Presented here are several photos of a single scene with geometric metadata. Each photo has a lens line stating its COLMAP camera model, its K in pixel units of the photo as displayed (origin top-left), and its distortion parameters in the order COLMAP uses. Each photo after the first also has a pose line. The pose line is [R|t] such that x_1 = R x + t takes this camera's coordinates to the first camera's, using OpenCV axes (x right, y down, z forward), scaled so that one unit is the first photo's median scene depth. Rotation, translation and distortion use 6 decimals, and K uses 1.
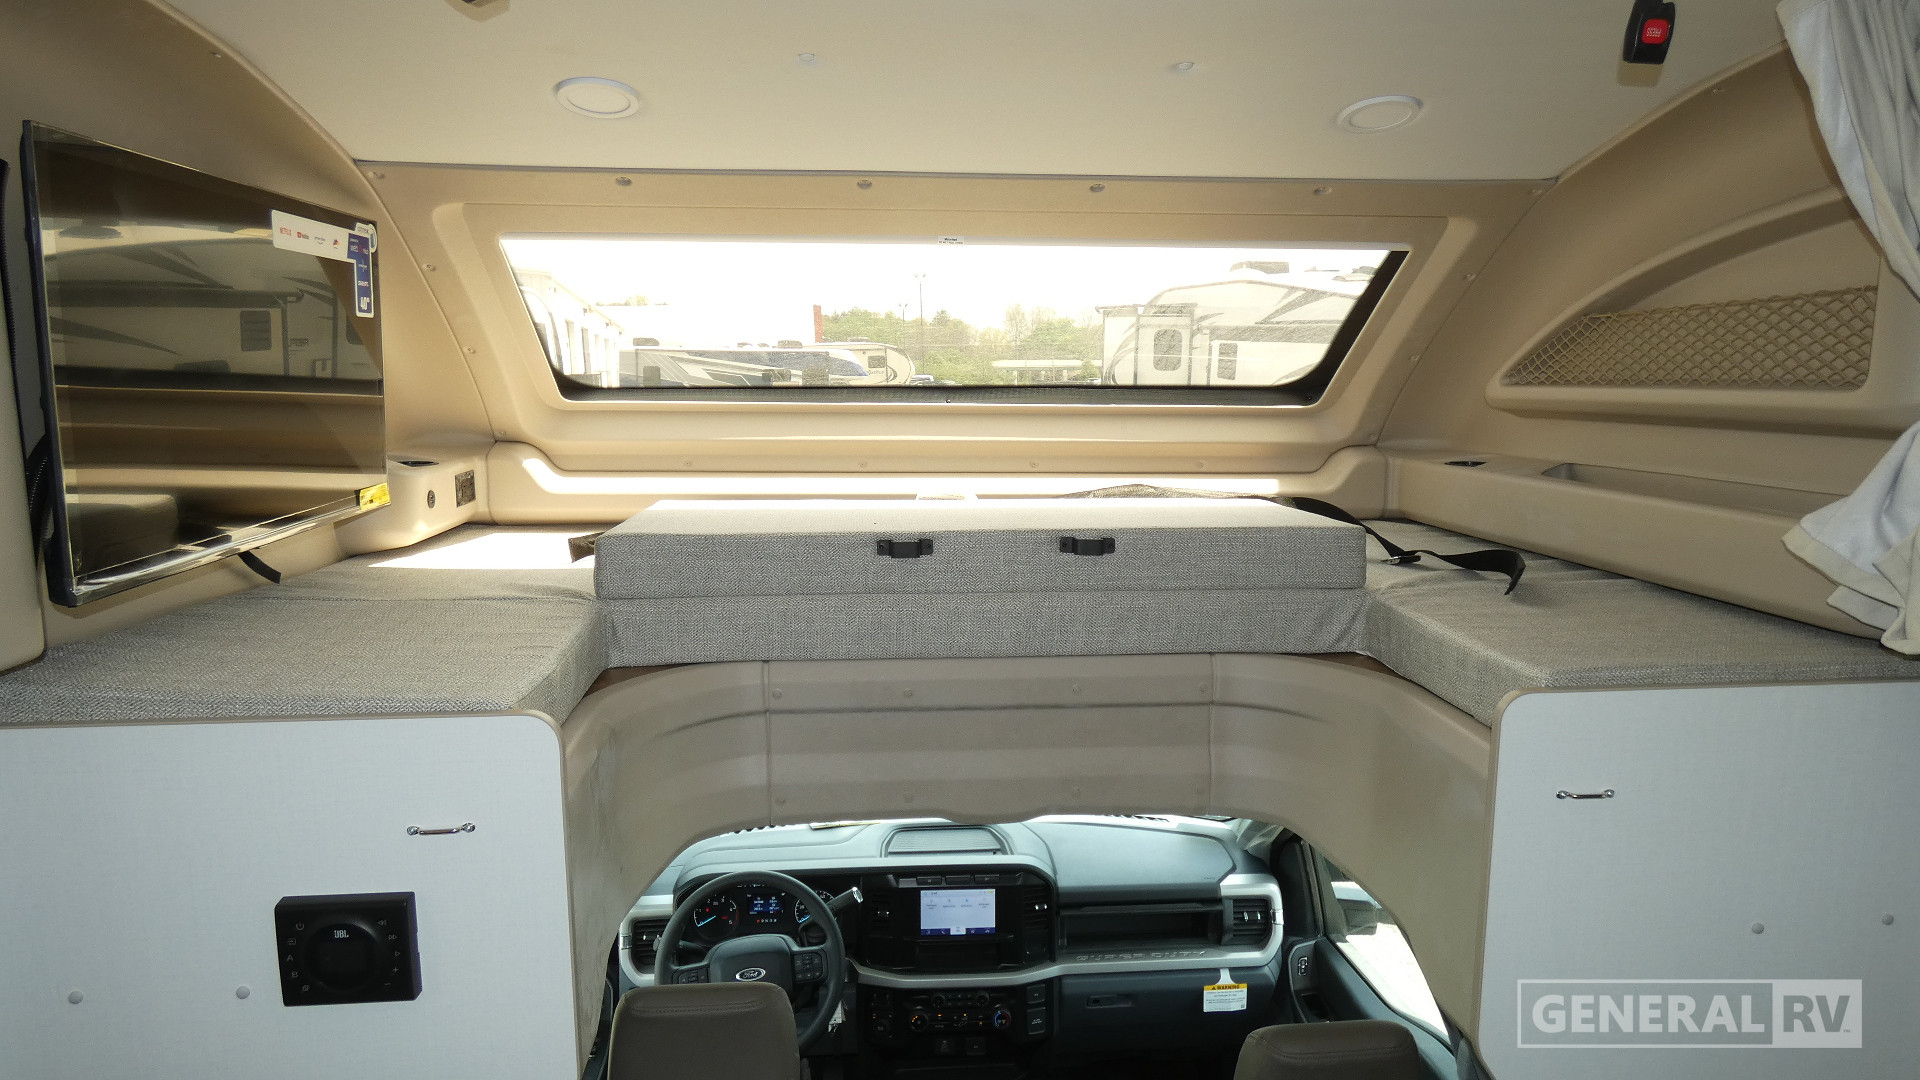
lens RADIAL K [[1138.9, 0, 964.4], [0, 1138.9, 539.9], [0, 0, 1]] dist [-0.006141, 0.000666]
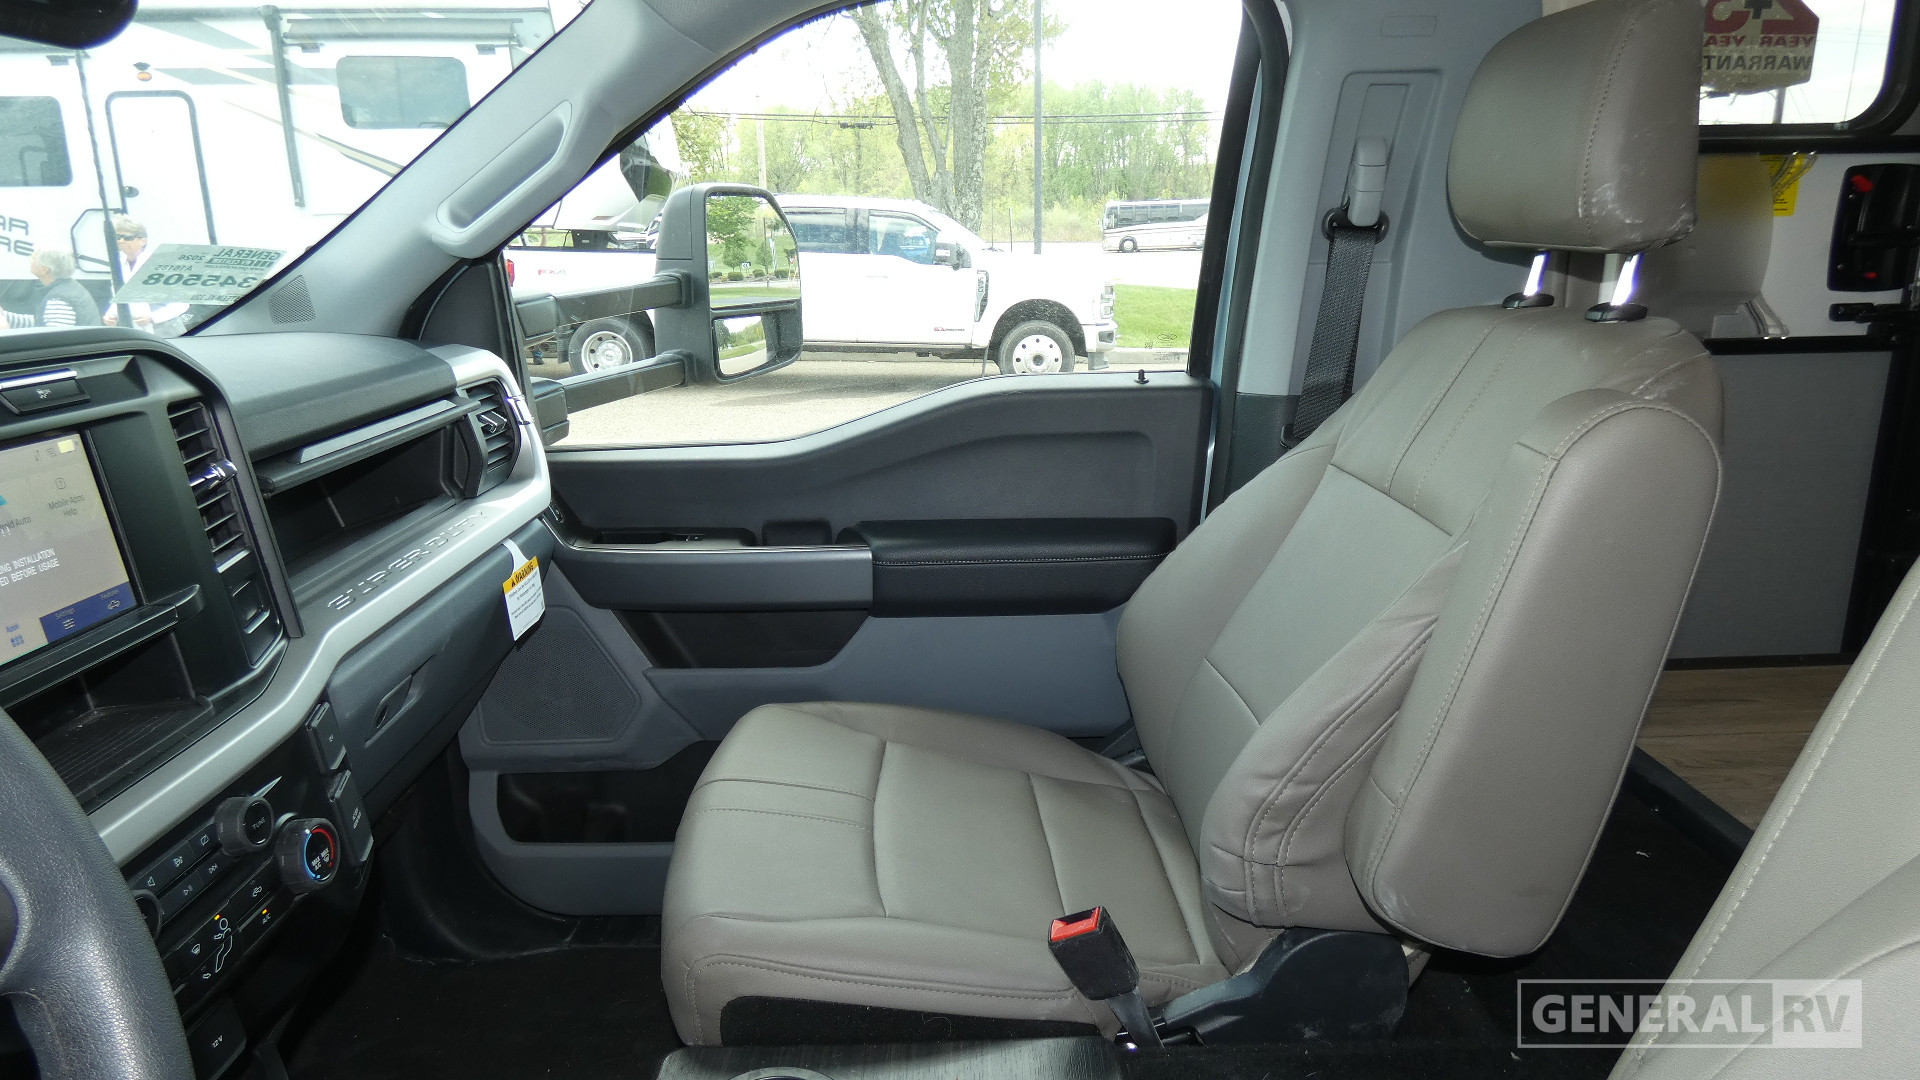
lens RADIAL K [[1138.9, 0, 959.4], [0, 1138.9, 536.4], [0, 0, 1]] dist [-0.006141, 0.000666]
pose [[0.065539, -0.261553, 0.962961, -0.205741], [0.157644, 0.955631, 0.248833, 0.301916], [-0.985319, 0.135497, 0.103864, 0.802477]]
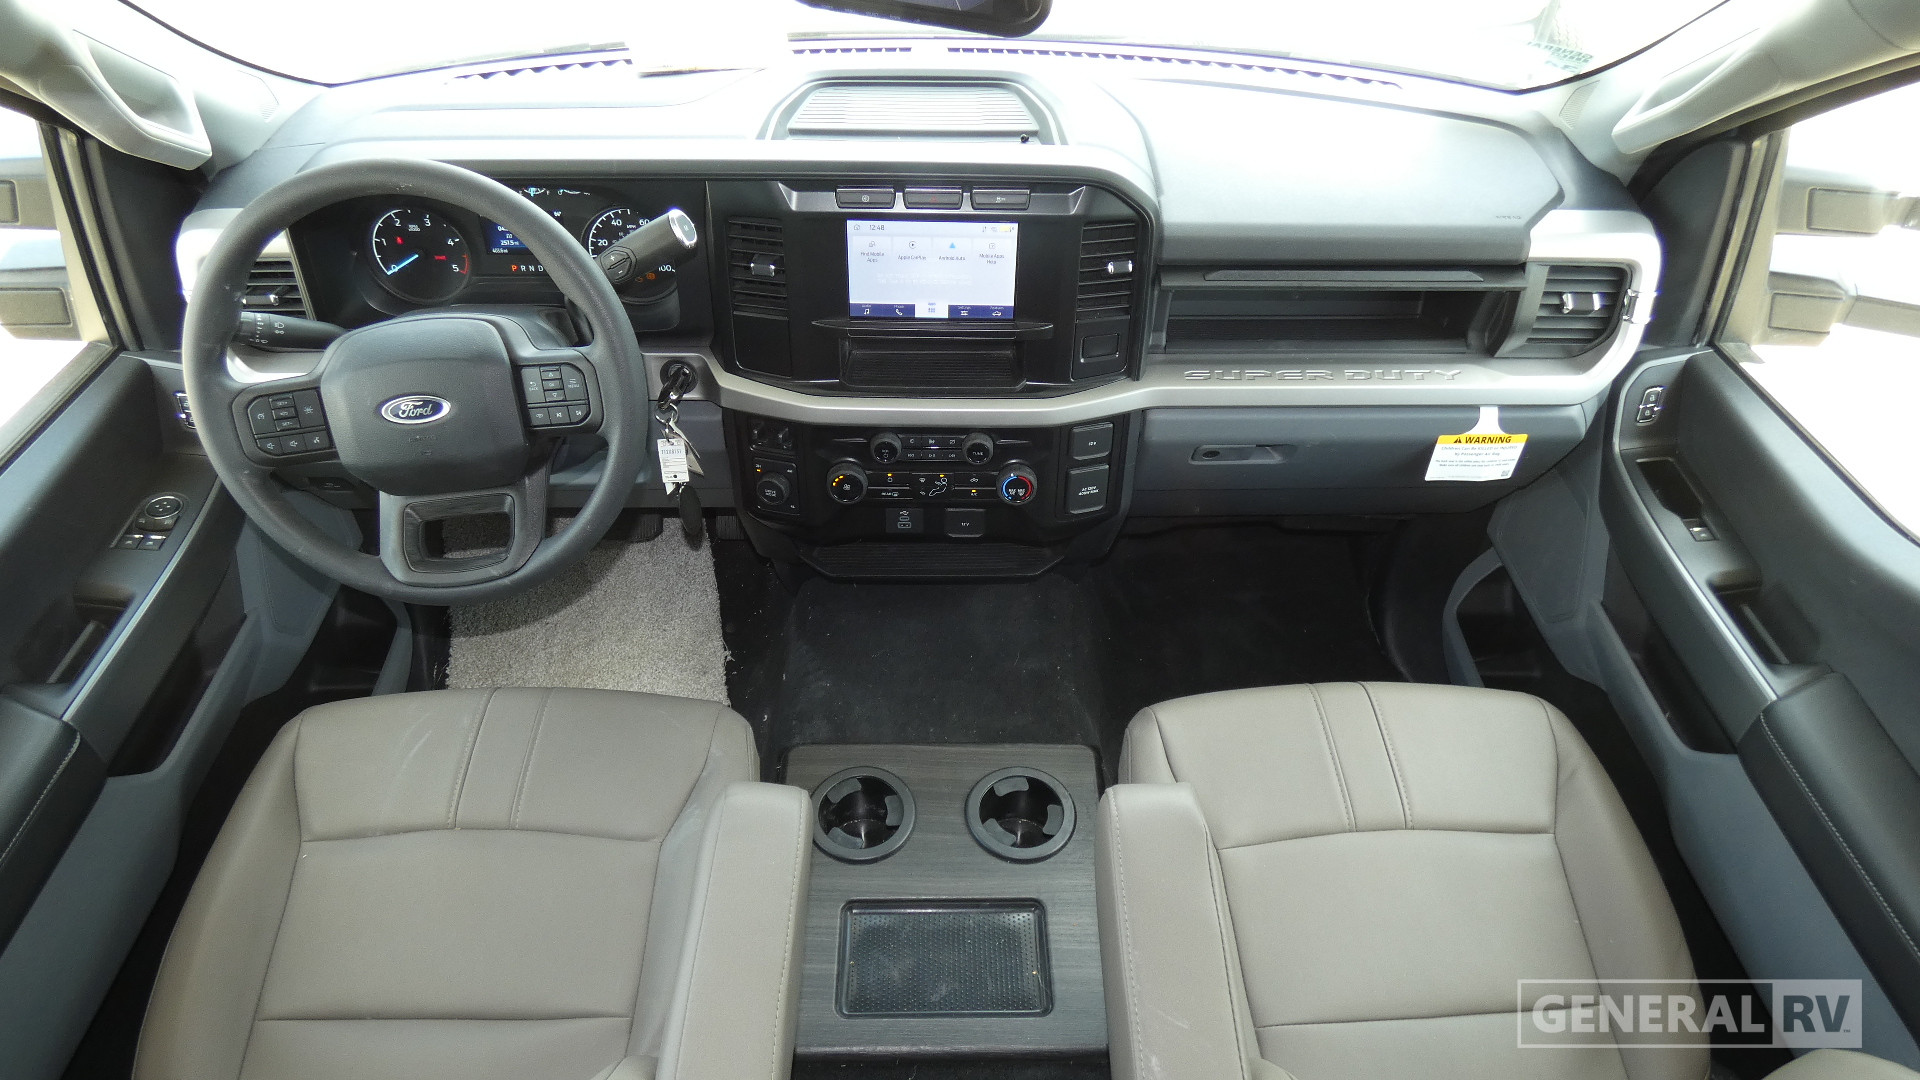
lens RADIAL K [[1138.9, 0, 961.4], [0, 1138.9, 532.5], [0, 0, 1]] dist [-0.006141, 0.000666]
pose [[0.998222, 0.049134, -0.033737, 0.026402], [-0.021836, 0.828175, 0.560044, 0.164323], [0.055458, -0.558311, 0.827776, 0.582593]]
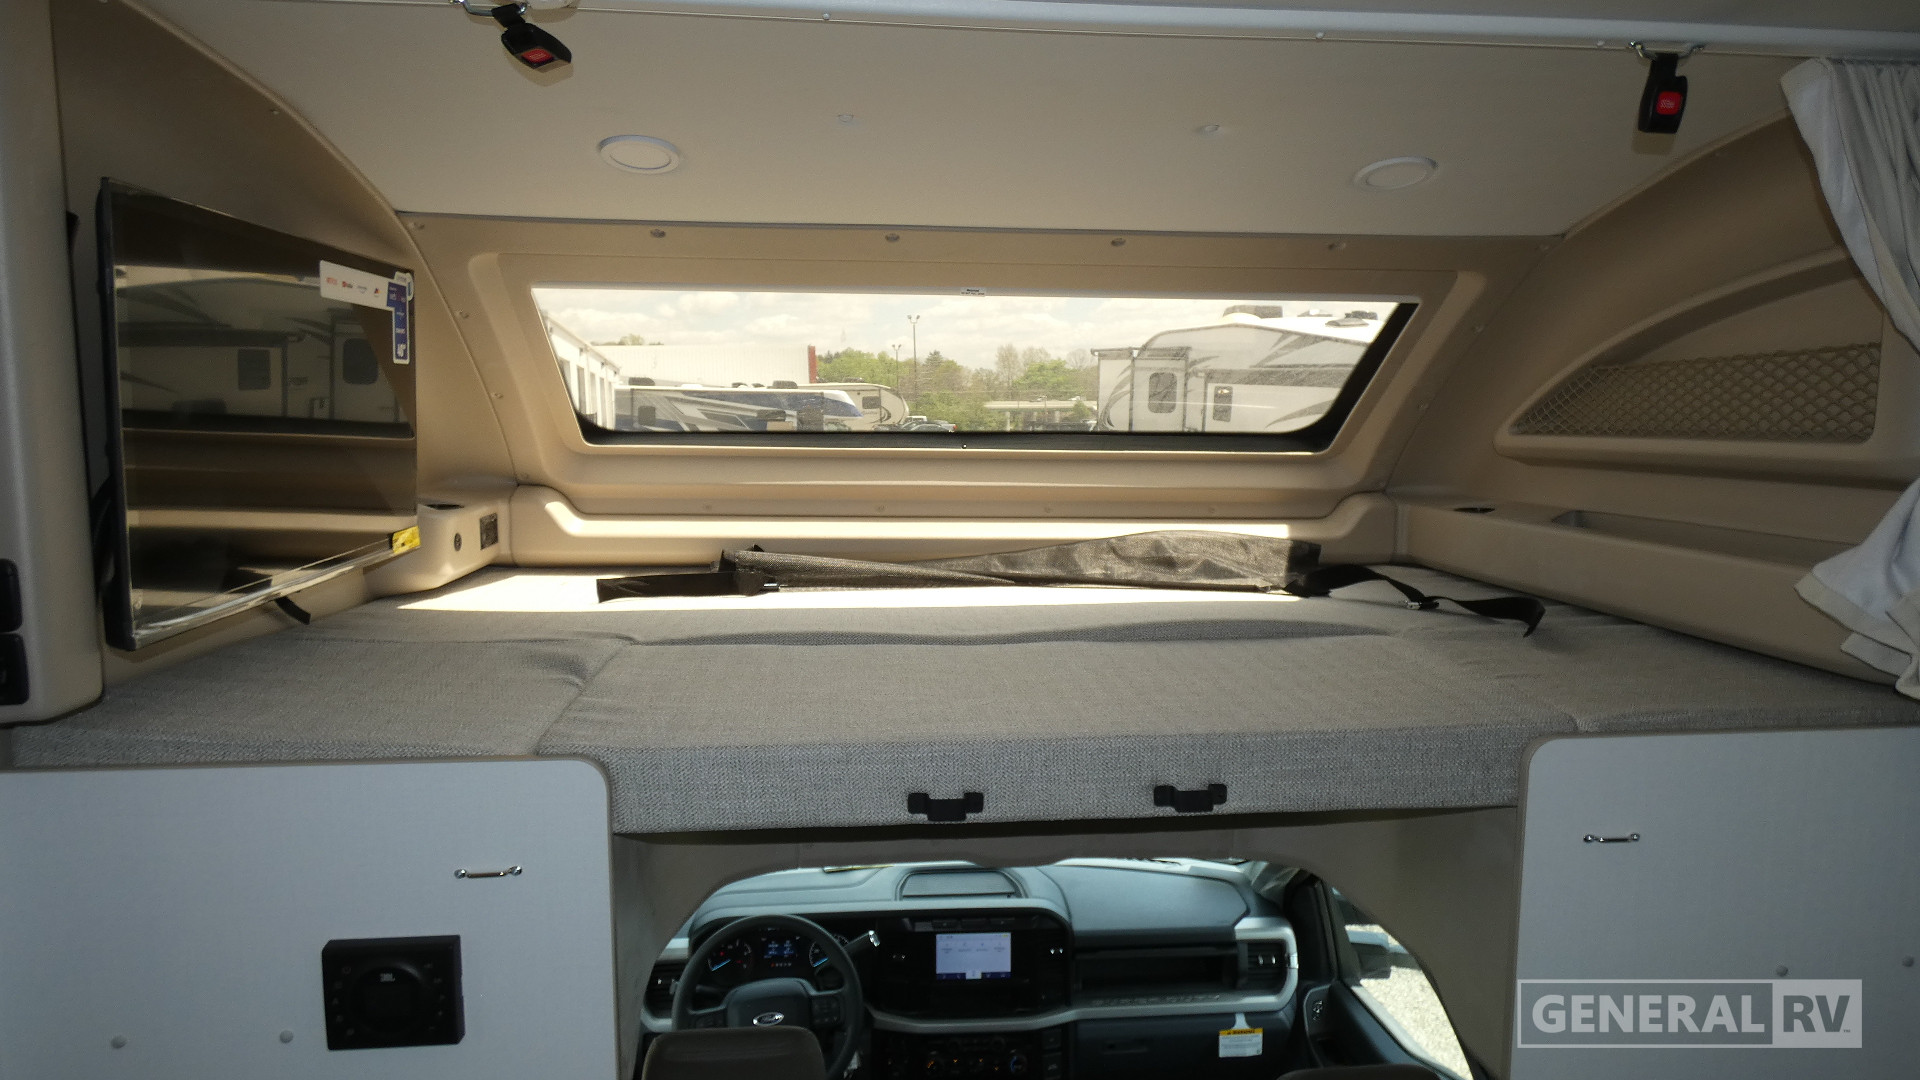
lens RADIAL K [[1138.9, 0, 967.5], [0, 1138.9, 536.8], [0, 0, 1]] dist [-0.006141, 0.000666]
pose [[0.999947, 0.003157, 0.009797, -0.022304], [-0.002786, 0.999286, -0.037679, -0.003077], [-0.009909, 0.037650, 0.999242, -0.011976]]
